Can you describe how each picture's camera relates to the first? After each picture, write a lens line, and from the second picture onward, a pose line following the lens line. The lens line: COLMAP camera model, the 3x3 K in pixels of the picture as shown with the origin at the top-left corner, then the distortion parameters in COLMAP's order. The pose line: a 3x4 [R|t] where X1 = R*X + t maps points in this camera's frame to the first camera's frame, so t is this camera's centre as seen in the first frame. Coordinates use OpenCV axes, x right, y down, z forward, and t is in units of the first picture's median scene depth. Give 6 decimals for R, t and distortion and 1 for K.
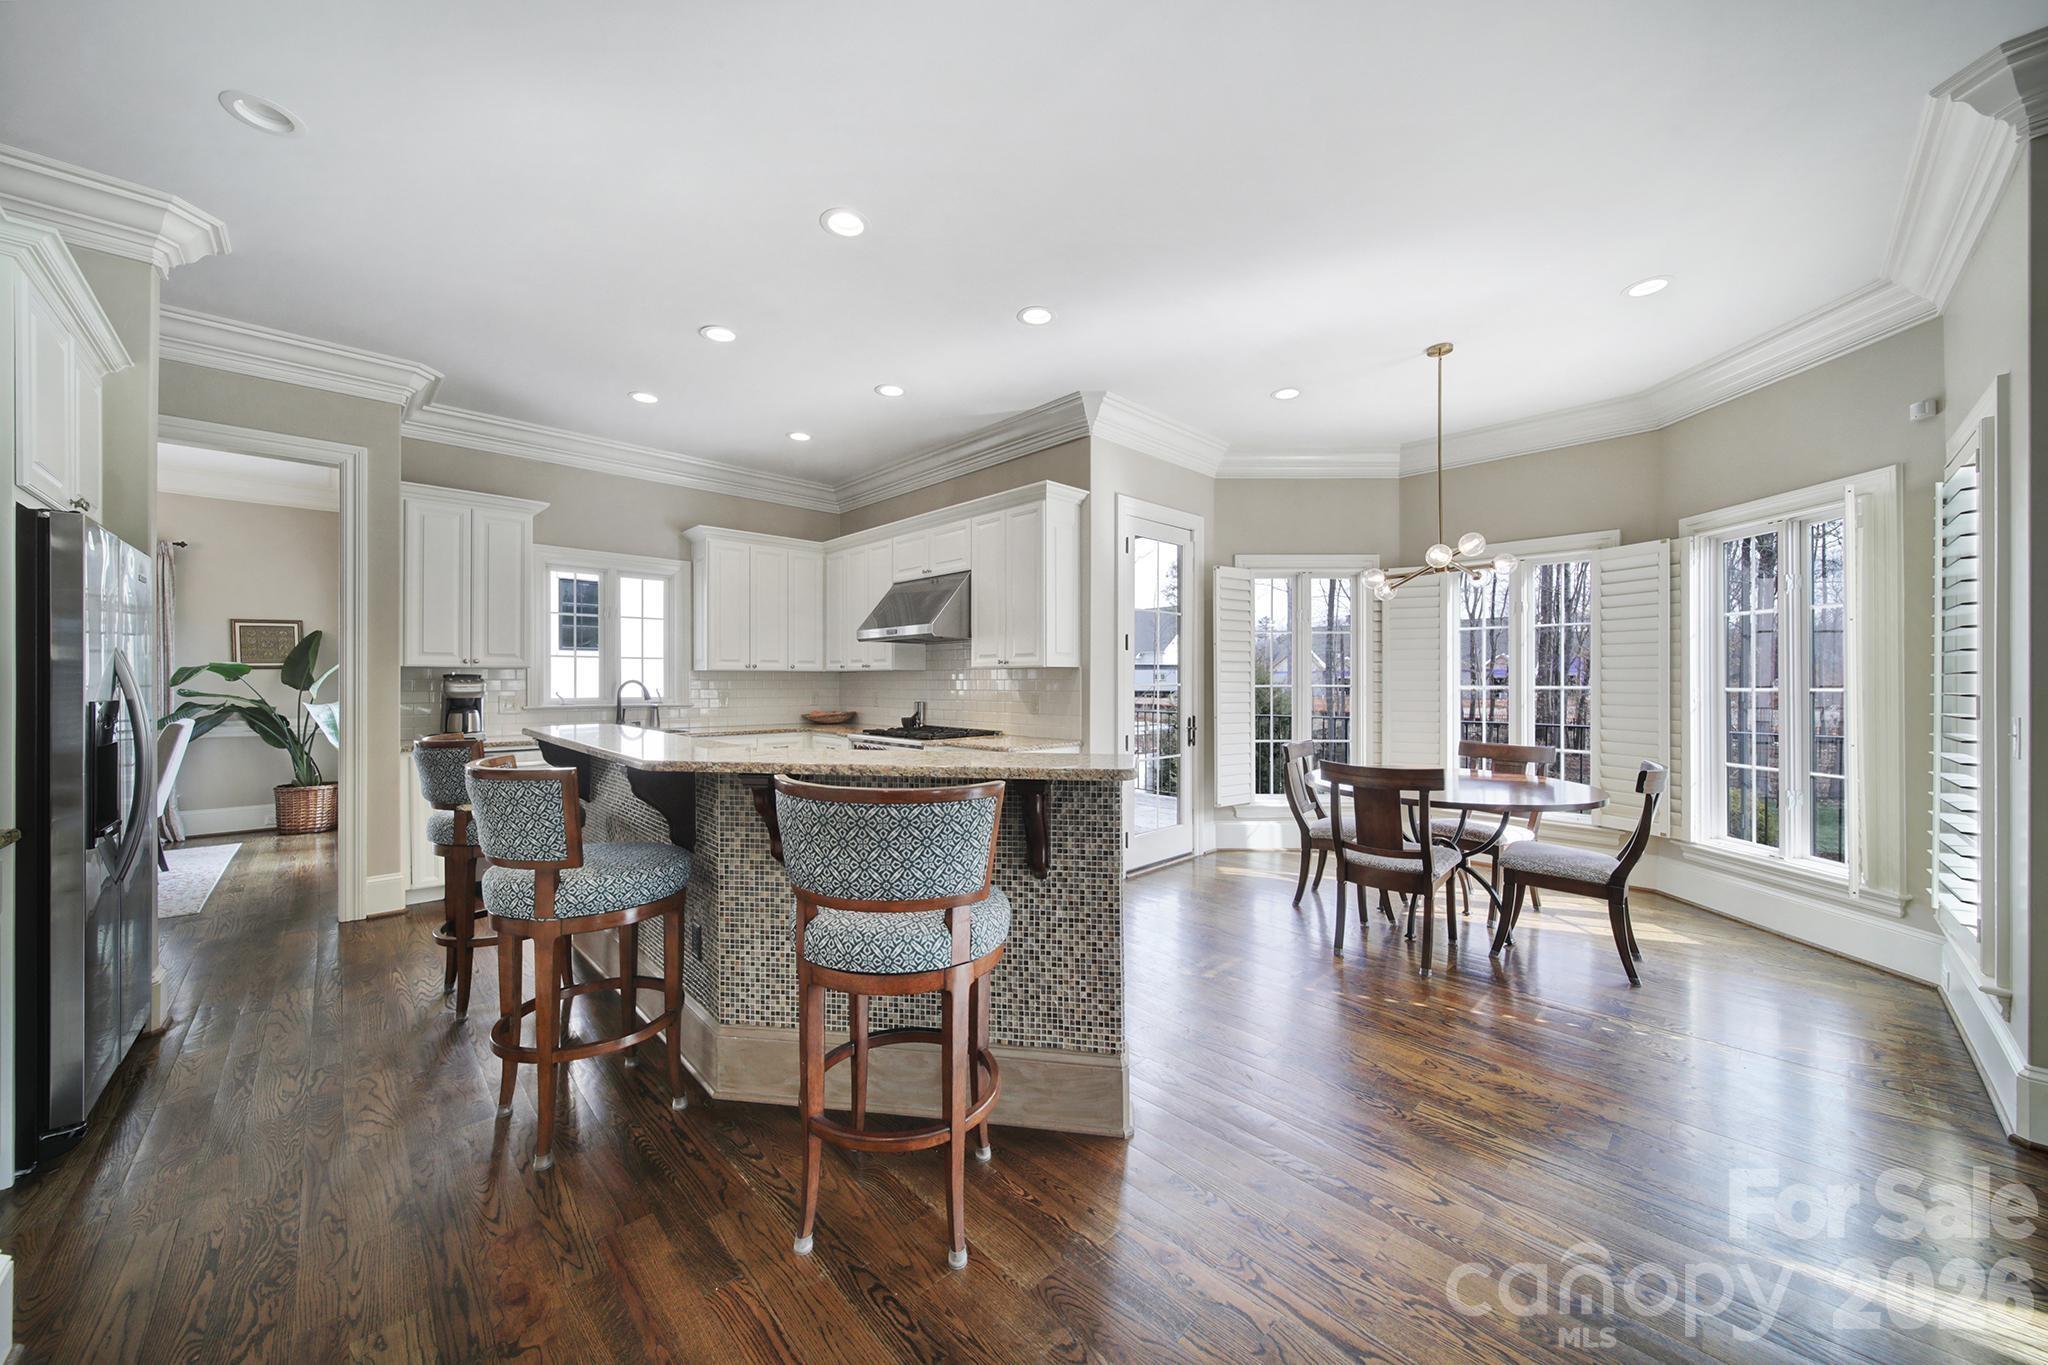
lens RADIAL K [[724.5, 0, 1020.1], [0, 724.5, 684.1], [0, 0, 1]] dist [-0.000912, -0.000587]
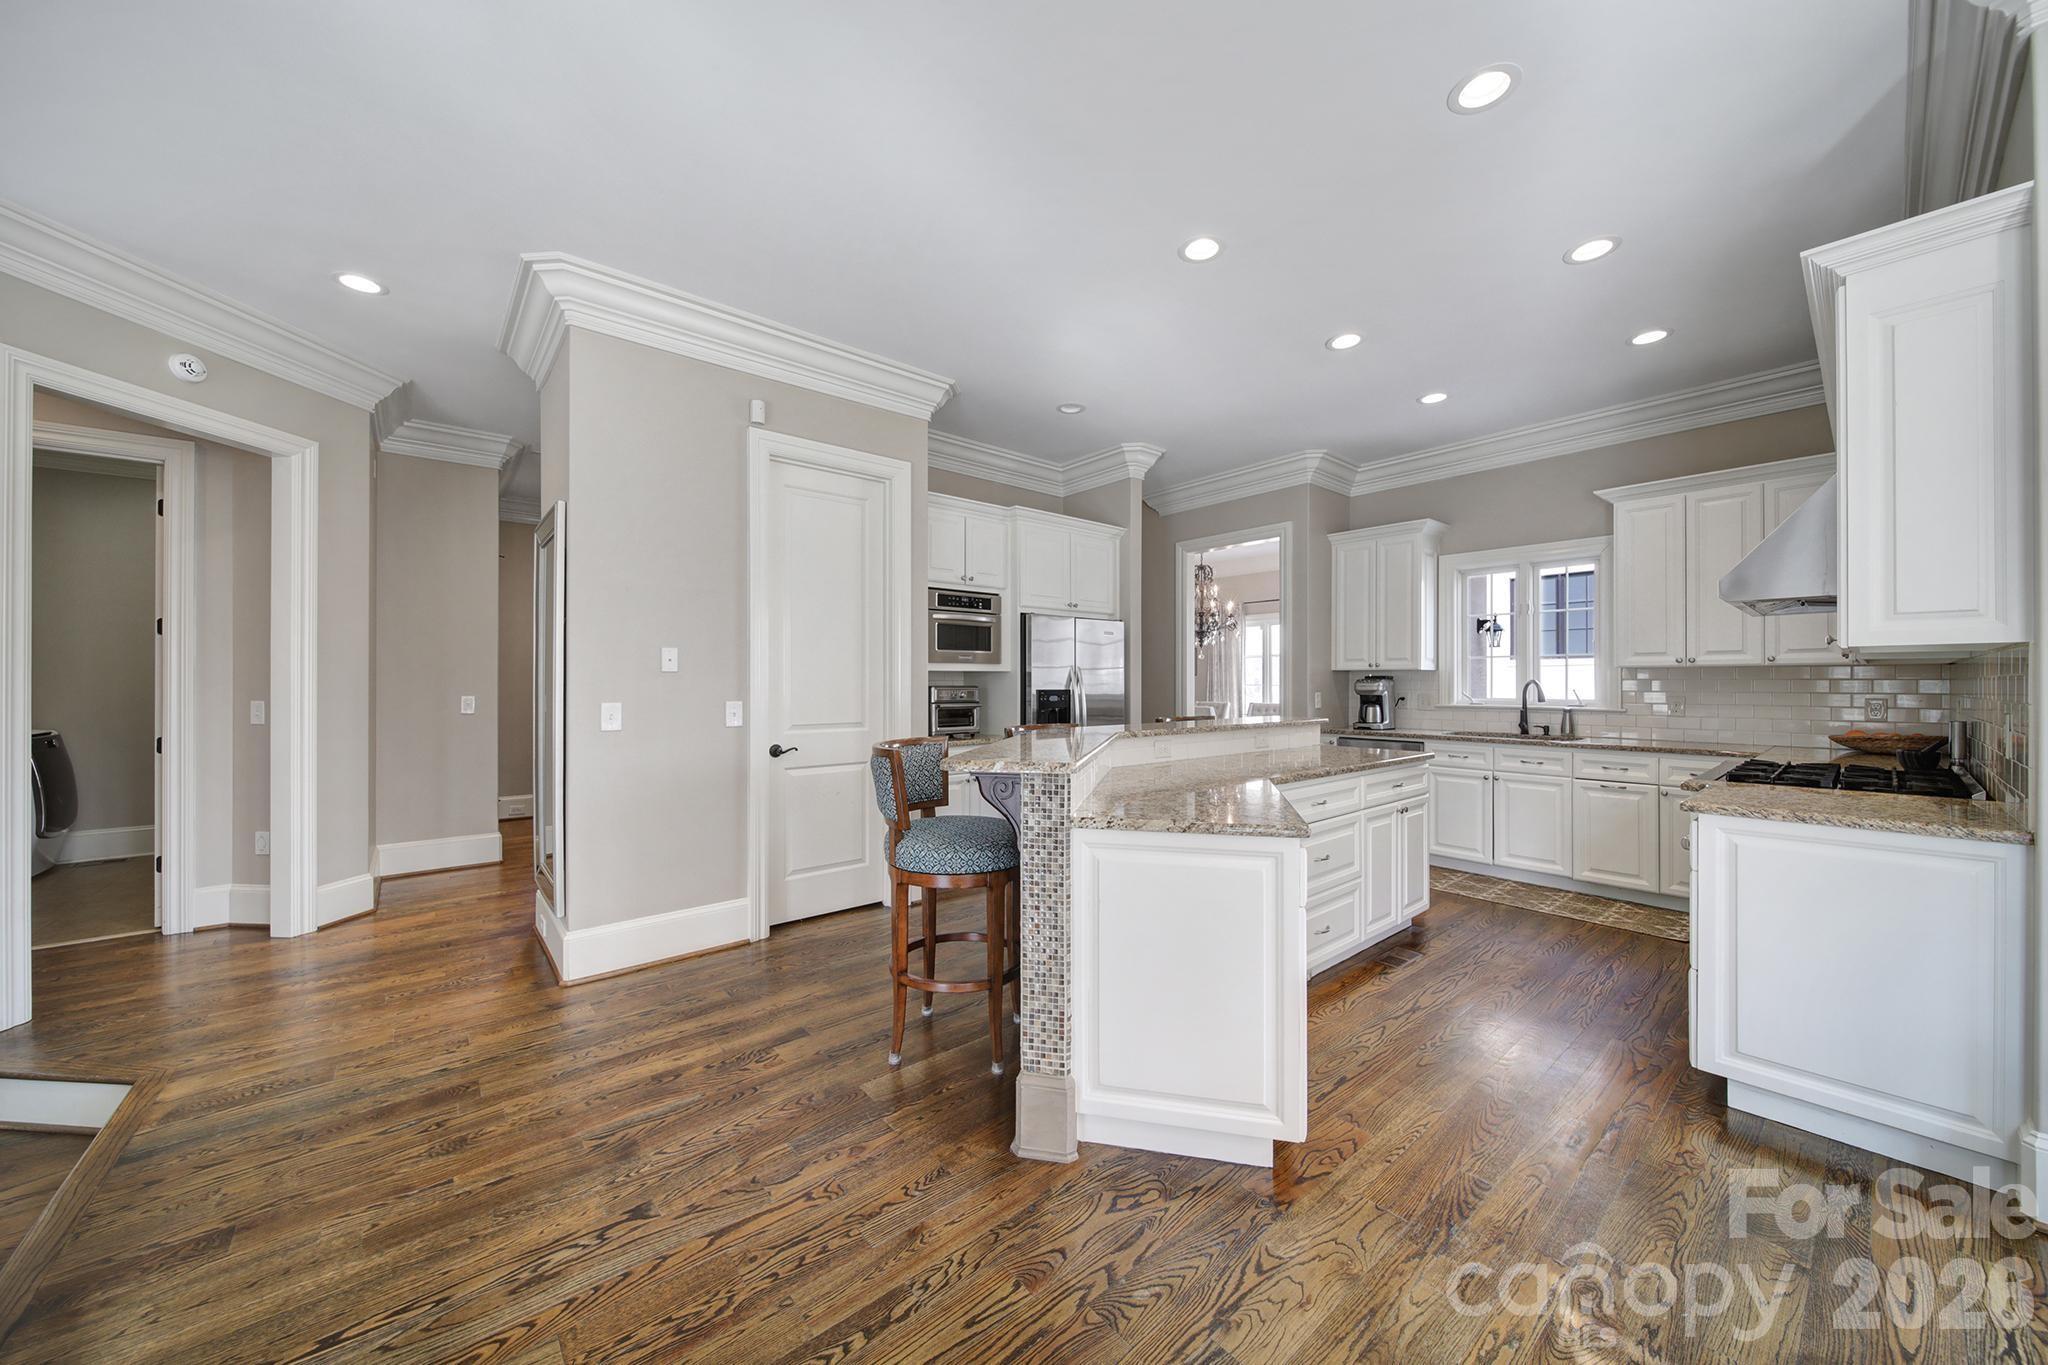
lens RADIAL K [[724.5, 0, 1022.5], [0, 724.5, 681.6], [0, 0, 1]] dist [-0.000912, -0.000587]
pose [[-0.074795, -0.001321, -0.997198, 0.338145], [-0.005267, 0.999986, -0.000930, 0.000569], [0.997185, 0.005182, -0.074801, 0.330358]]
